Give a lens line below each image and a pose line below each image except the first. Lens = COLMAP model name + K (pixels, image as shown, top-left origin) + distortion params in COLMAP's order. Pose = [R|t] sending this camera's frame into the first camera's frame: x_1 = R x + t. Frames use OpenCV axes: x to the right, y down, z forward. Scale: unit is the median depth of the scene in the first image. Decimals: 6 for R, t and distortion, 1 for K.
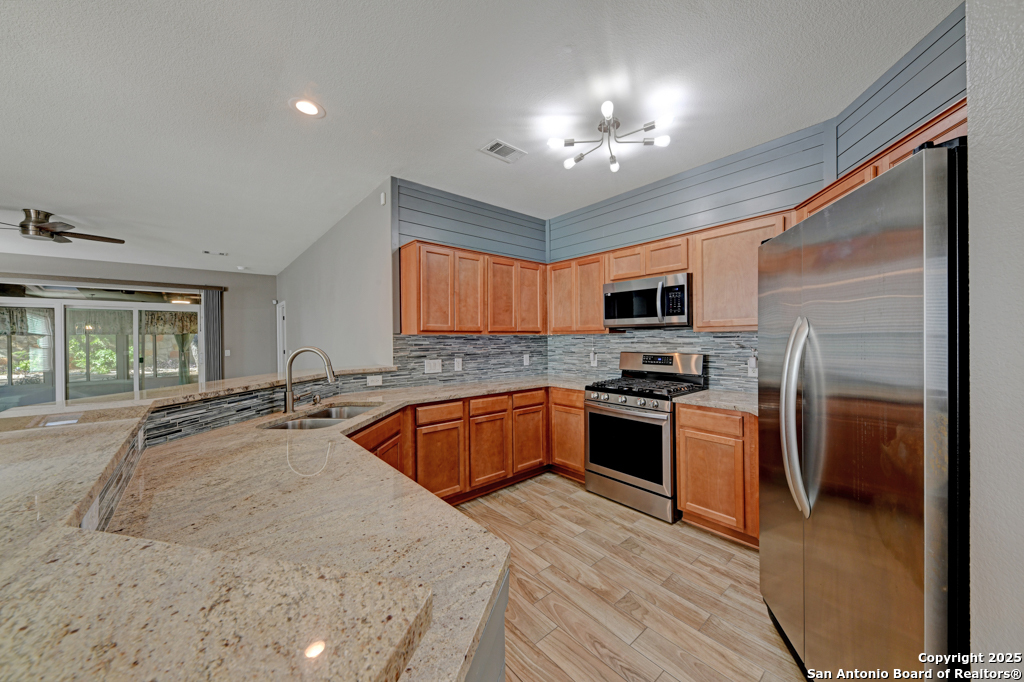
lens RADIAL K [[356.3, 0, 515.1], [0, 356.3, 337.2], [0, 0, 1]] dist [0.005635, -0.003081]
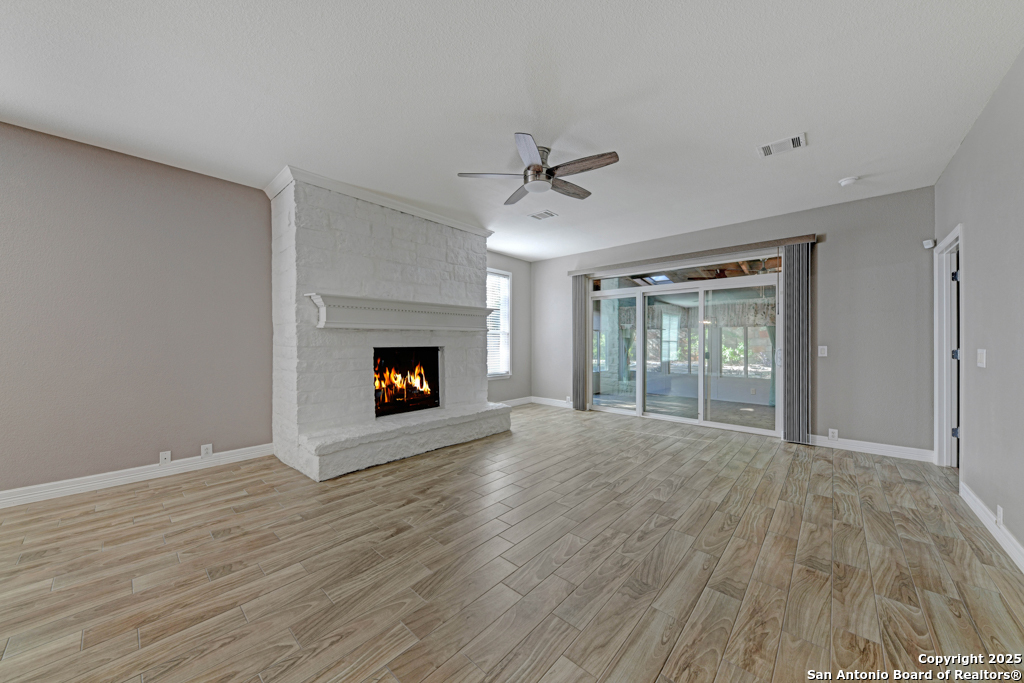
lens RADIAL K [[356.3, 0, 512.4], [0, 356.3, 339.5], [0, 0, 1]] dist [0.005635, -0.003081]
pose [[0.121892, 0.008034, -0.992511, -0.752319], [-0.001311, 0.999968, 0.007933, 0.055374], [0.992543, 0.000334, 0.121898, 1.102237]]
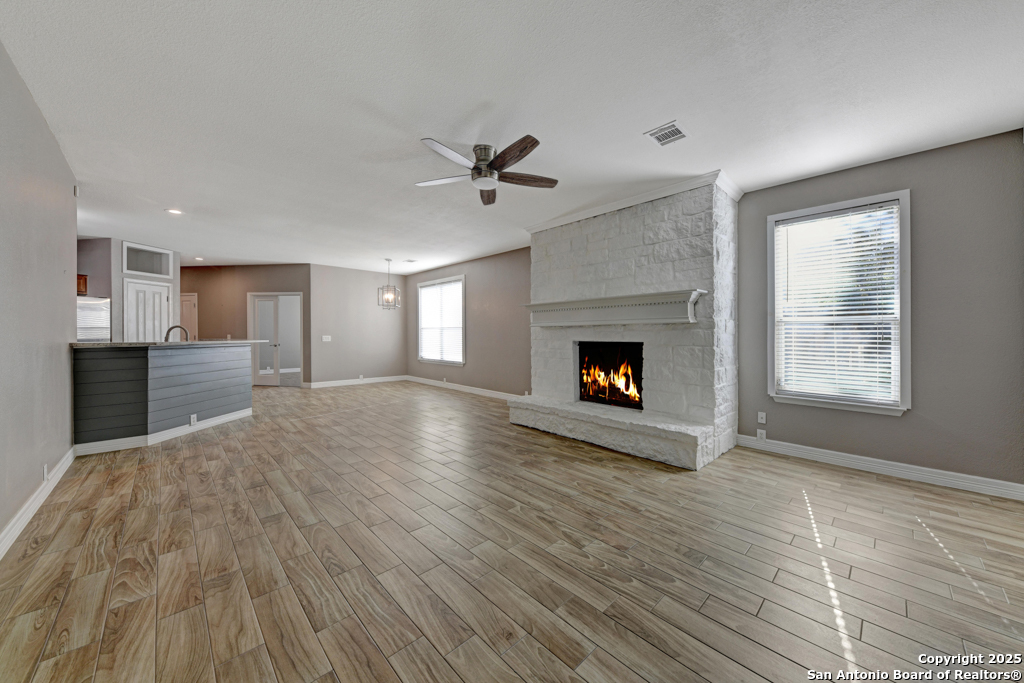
lens RADIAL K [[356.3, 0, 516.1], [0, 356.3, 340.3], [0, 0, 1]] dist [0.005635, -0.003081]
pose [[-0.998197, 0.004922, -0.059827, -1.753561], [0.004268, 0.999930, 0.011049, 0.072298], [0.059877, 0.010774, -0.998148, 2.308384]]
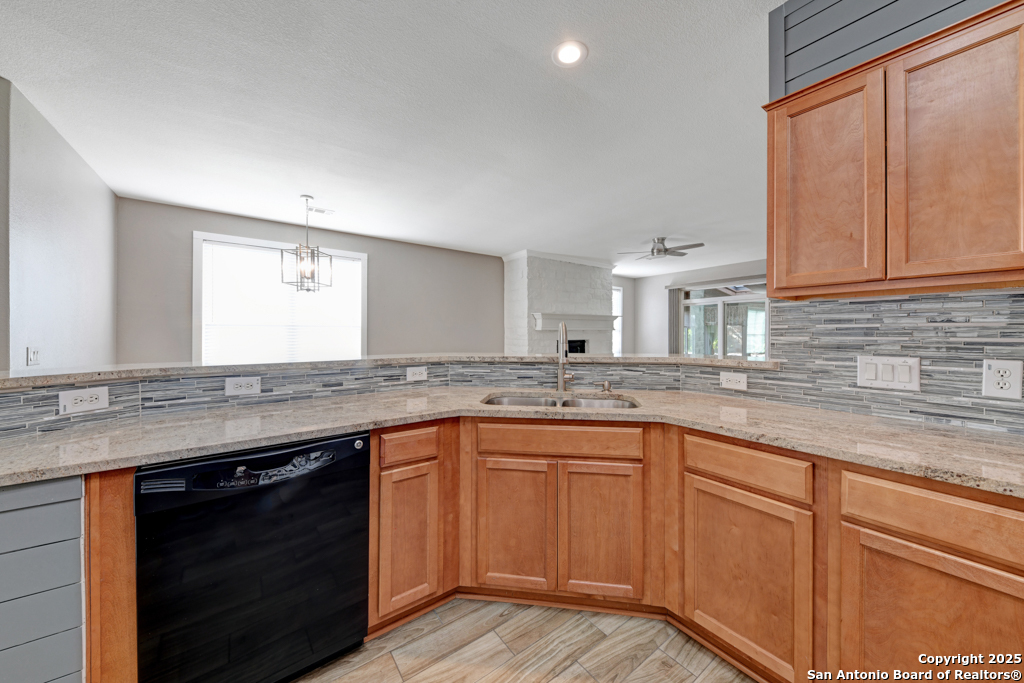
lens RADIAL K [[356.3, 0, 517.6], [0, 356.3, 333.8], [0, 0, 1]] dist [0.005635, -0.003081]
pose [[-0.068713, 0.007706, -0.997607, 0.234866], [0.007180, 0.999948, 0.007230, 0.033989], [0.997611, -0.006666, -0.068765, 0.664092]]
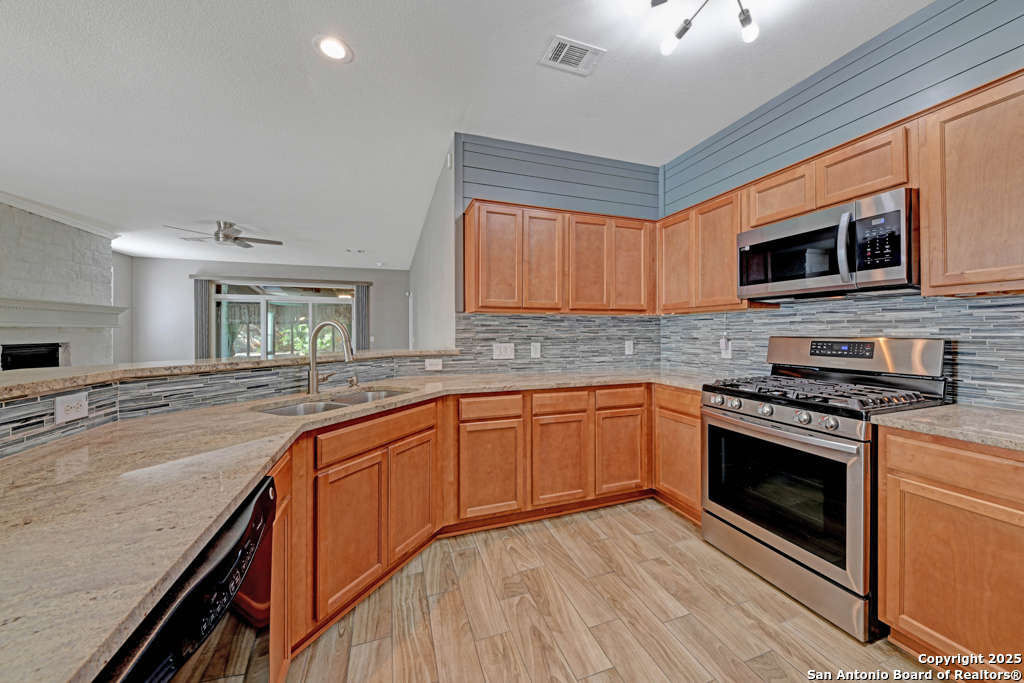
lens RADIAL K [[356.3, 0, 513.5], [0, 356.3, 331.6], [0, 0, 1]] dist [0.005635, -0.003081]
pose [[0.929721, 0.004253, -0.368240, 0.113950], [-0.002786, 0.999986, 0.004515, 0.034680], [0.368254, -0.003172, 0.929720, 0.245828]]
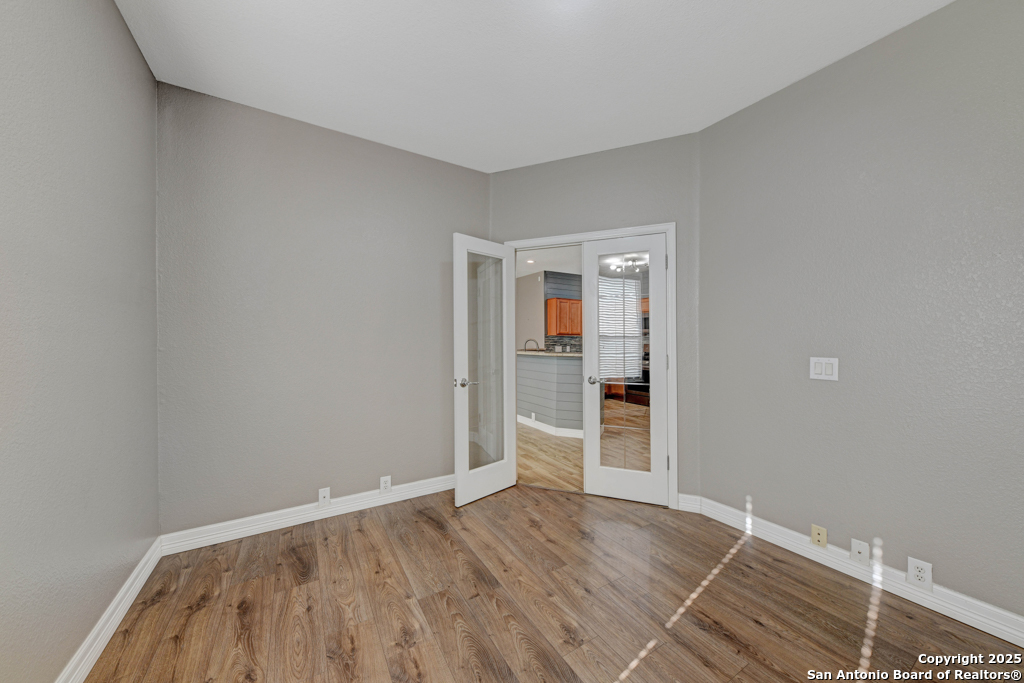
lens RADIAL K [[356.3, 0, 519.8], [0, 356.3, 345.8], [0, 0, 1]] dist [0.005635, -0.003081]
pose [[0.991417, 0.009105, -0.130417, -0.195814], [-0.008618, 0.999954, 0.004301, 0.057397], [0.130450, -0.003140, 0.991450, -1.480290]]
